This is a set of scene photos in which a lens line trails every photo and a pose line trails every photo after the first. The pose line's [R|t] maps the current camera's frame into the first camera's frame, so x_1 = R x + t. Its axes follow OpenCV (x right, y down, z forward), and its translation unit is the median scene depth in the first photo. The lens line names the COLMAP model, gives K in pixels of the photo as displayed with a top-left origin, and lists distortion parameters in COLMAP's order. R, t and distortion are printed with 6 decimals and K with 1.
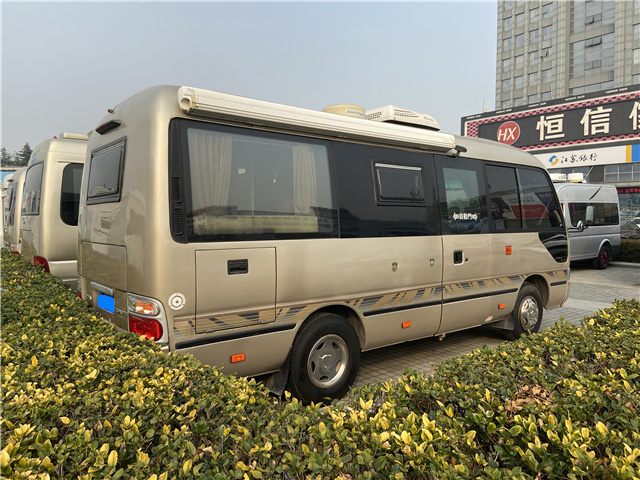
lens RADIAL K [[489.9, 0, 320.0], [0, 489.9, 240.5], [0, 0, 1]] dist [0.030884, -0.026863]
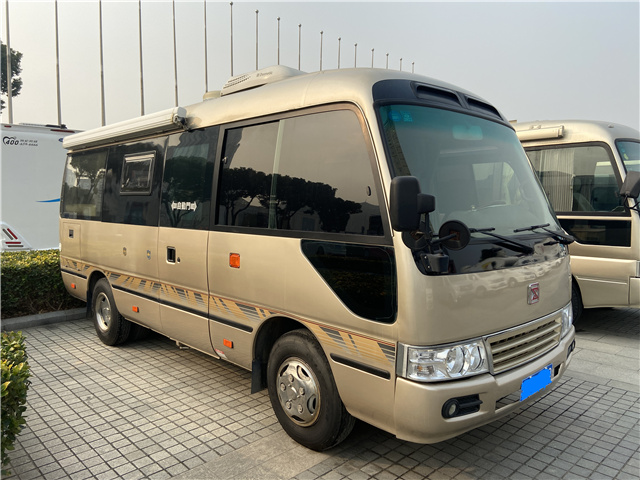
lens RADIAL K [[489.9, 0, 319.9], [0, 489.9, 238.5], [0, 0, 1]] dist [0.030884, -0.026863]
pose [[0.097618, 0.076010, -0.992317, 1.113682], [-0.042329, 0.996494, 0.072166, -0.063284], [0.994323, 0.034960, 0.100493, 1.146777]]
